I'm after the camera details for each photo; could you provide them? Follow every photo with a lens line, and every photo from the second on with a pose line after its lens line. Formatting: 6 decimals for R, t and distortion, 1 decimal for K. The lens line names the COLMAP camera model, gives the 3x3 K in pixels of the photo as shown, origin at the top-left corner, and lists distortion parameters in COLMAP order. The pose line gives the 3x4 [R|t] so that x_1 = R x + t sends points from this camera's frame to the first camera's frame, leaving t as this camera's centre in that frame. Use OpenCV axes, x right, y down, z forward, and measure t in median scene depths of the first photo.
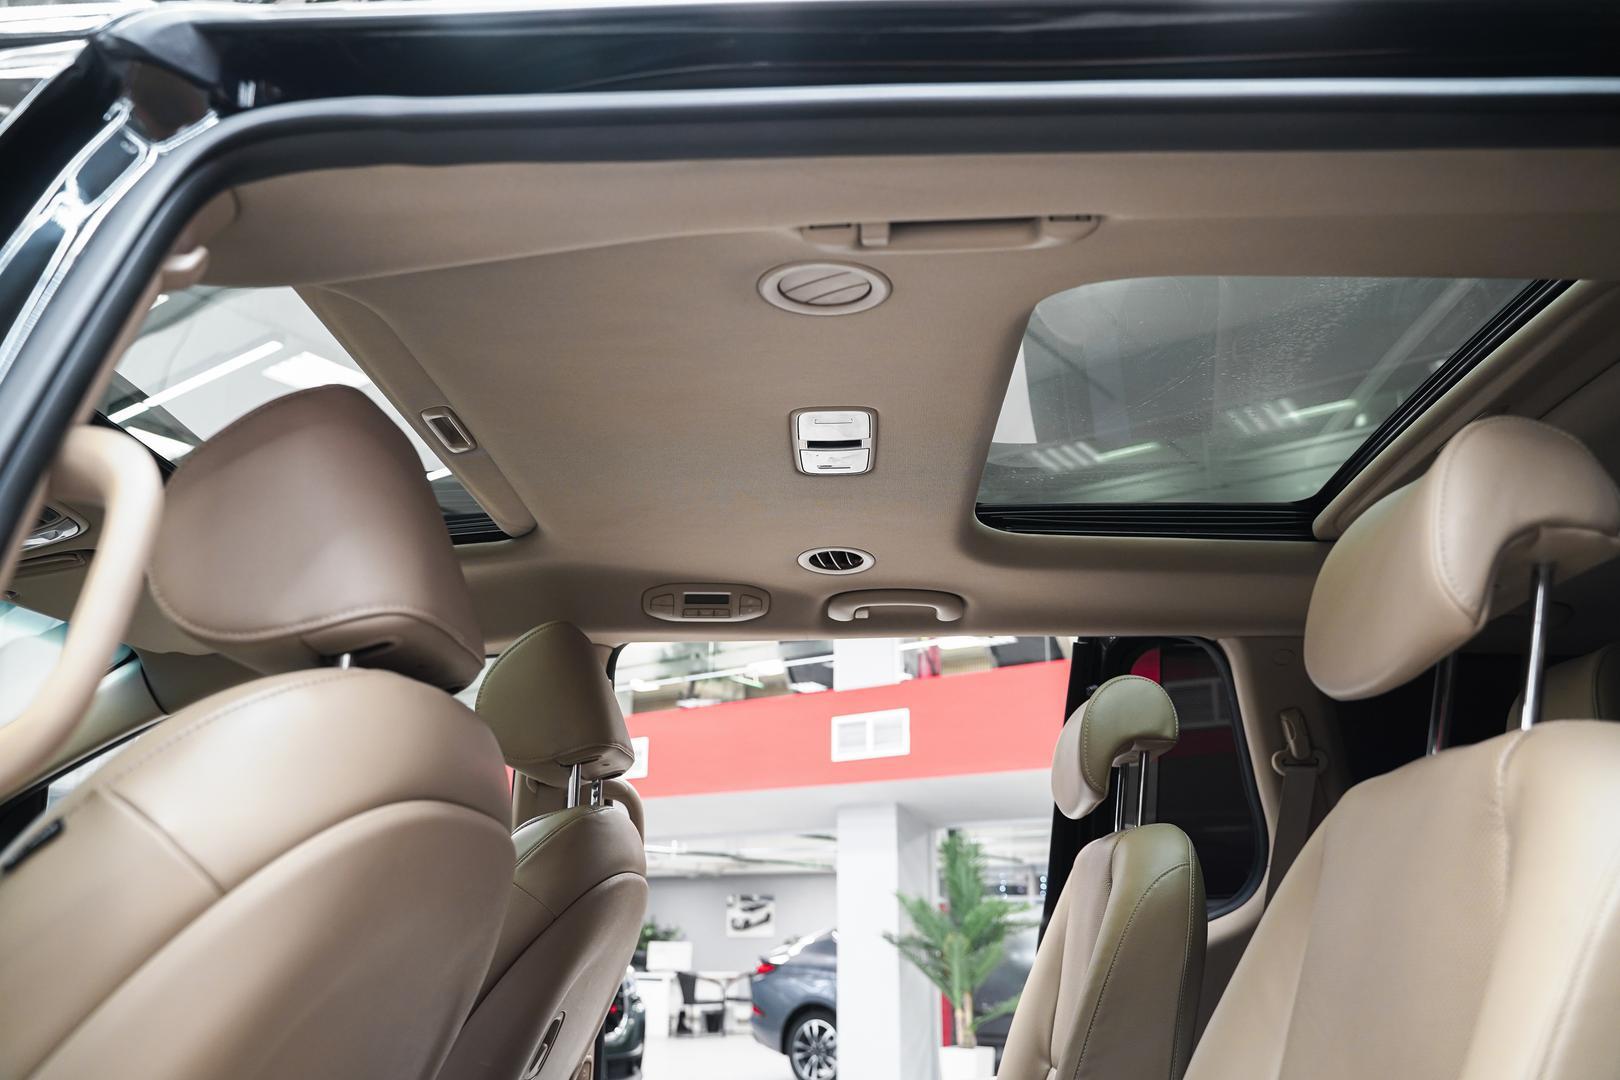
lens RADIAL K [[1281.9, 0, 798.3], [0, 1281.9, 537.8], [0, 0, 1]] dist [-0.014318, 0.010173]
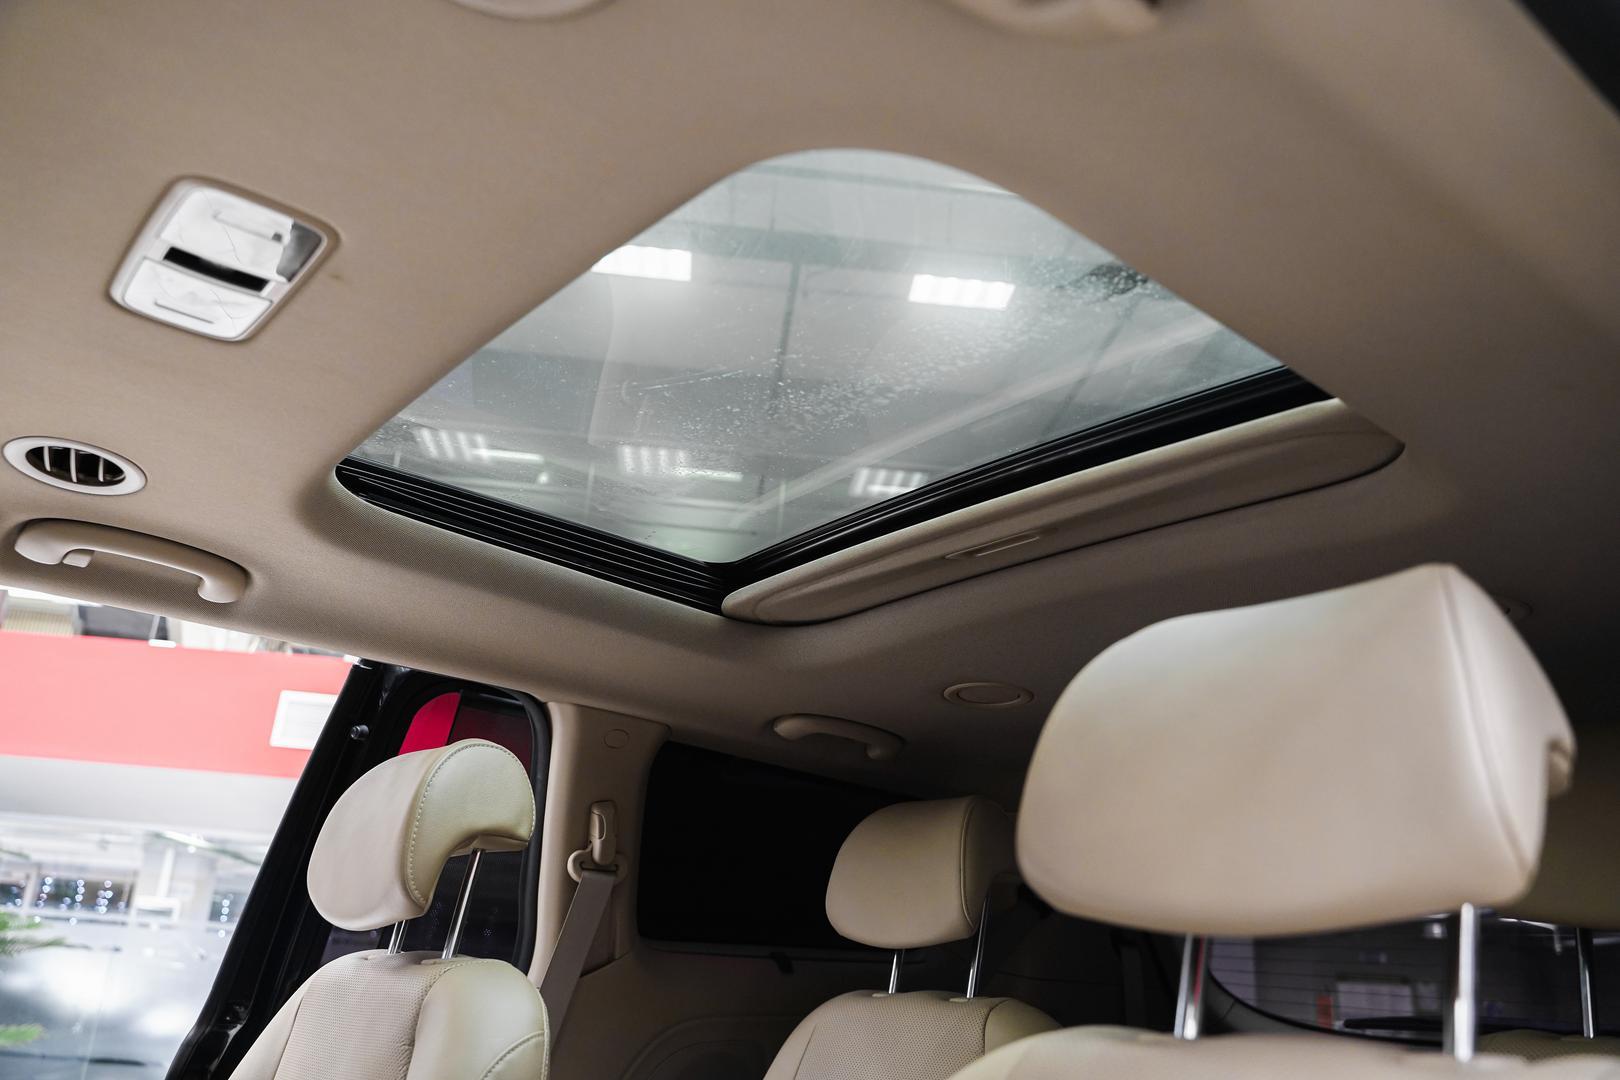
lens RADIAL K [[1281.9, 0, 798.3], [0, 1281.9, 537.8], [0, 0, 1]] dist [-0.014318, 0.010173]
pose [[0.752800, 0.261534, 0.604063, -0.011715], [-0.254441, 0.961966, -0.099399, 0.003936], [-0.607085, -0.078871, 0.790713, 0.053677]]
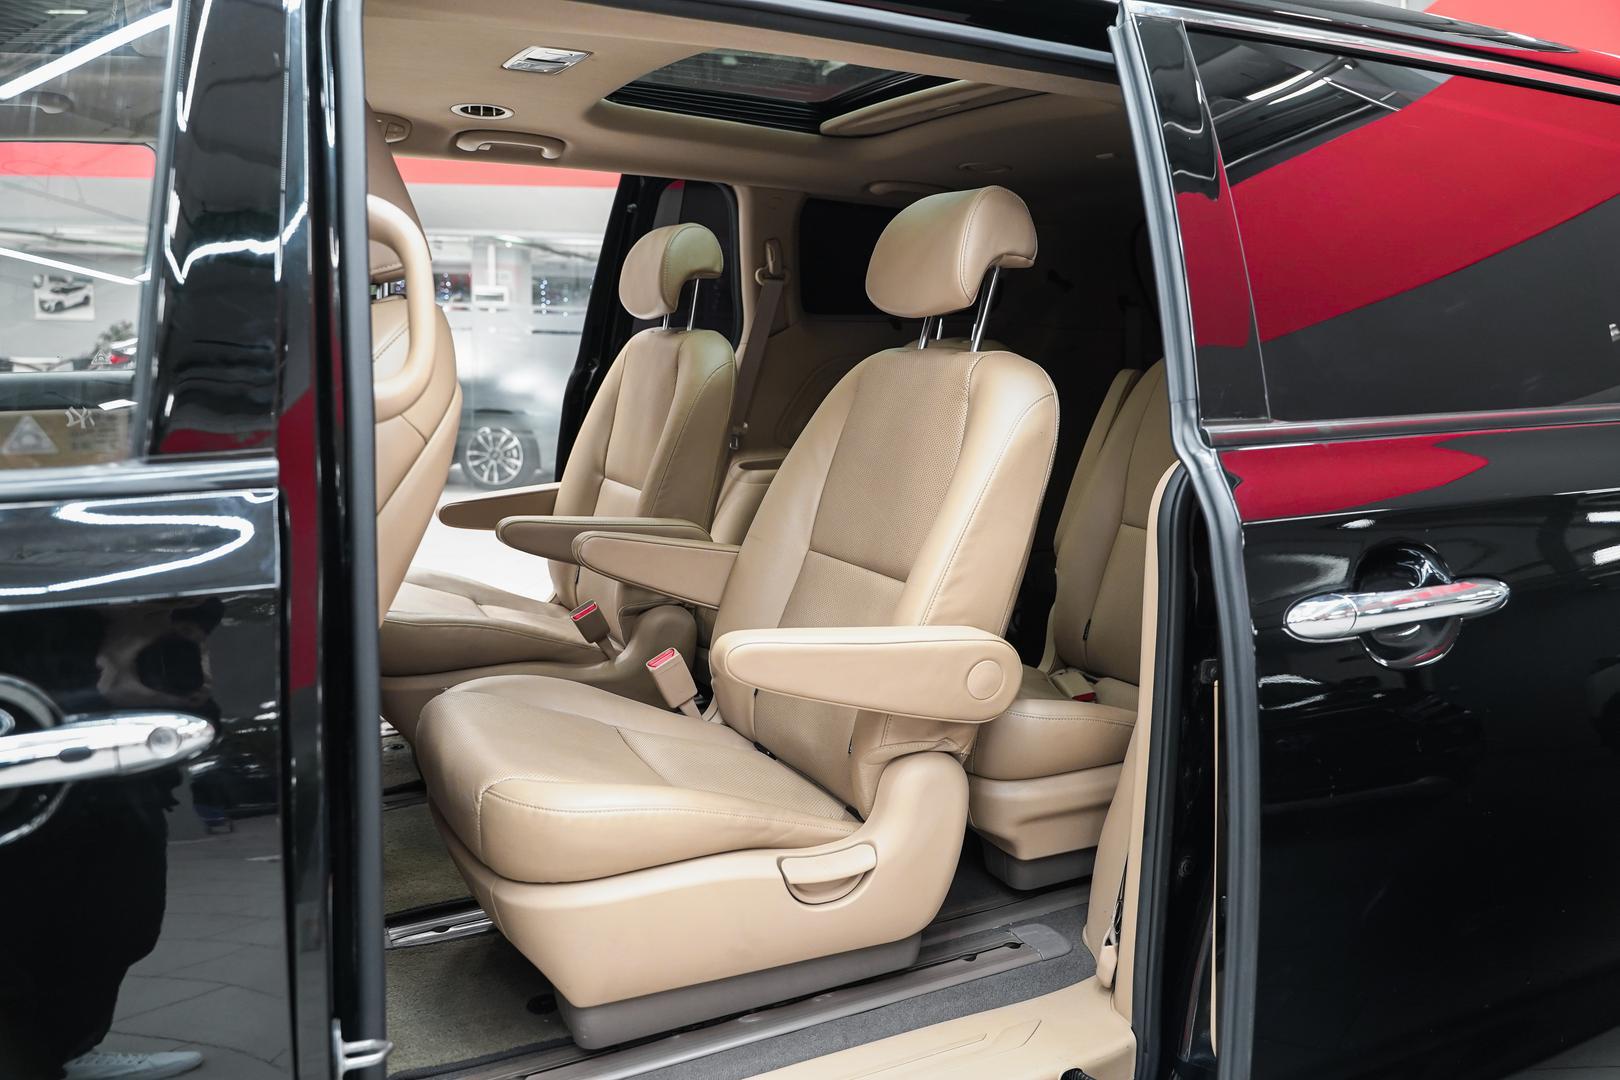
lens RADIAL K [[1286.5, 0, 810.0], [0, 1286.5, 540.0], [0, 0, 1]] dist [-0.025574, 0.001777]
pose [[0.870425, -0.054987, 0.489221, -0.055554], [-0.173180, 0.896027, 0.408833, -0.029518], [-0.460836, -0.440582, 0.770401, -0.050181]]
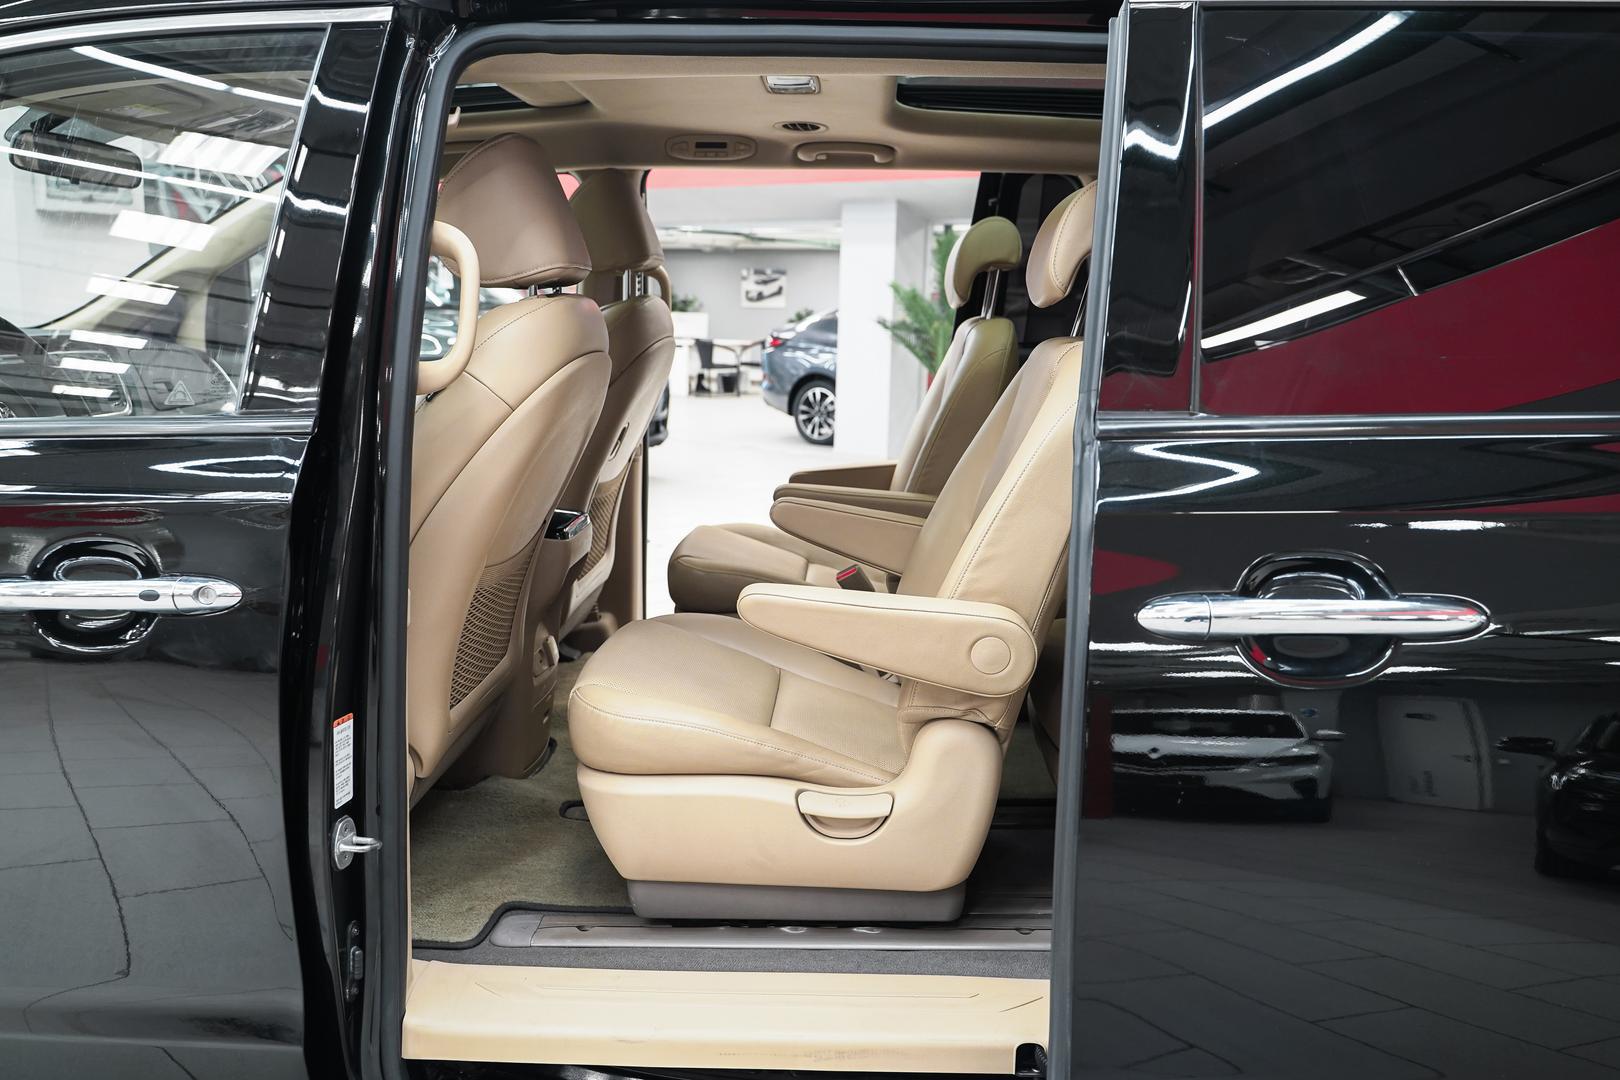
lens RADIAL K [[1298.8, 0, 810.0], [0, 1298.8, 540.0], [0, 0, 1]] dist [-0.033449, 0.001216]
pose [[0.999804, 0.019769, 0.000858, 0.007985], [-0.017882, 0.884085, 0.466985, -0.042135], [0.008473, -0.466909, 0.884265, -0.082448]]
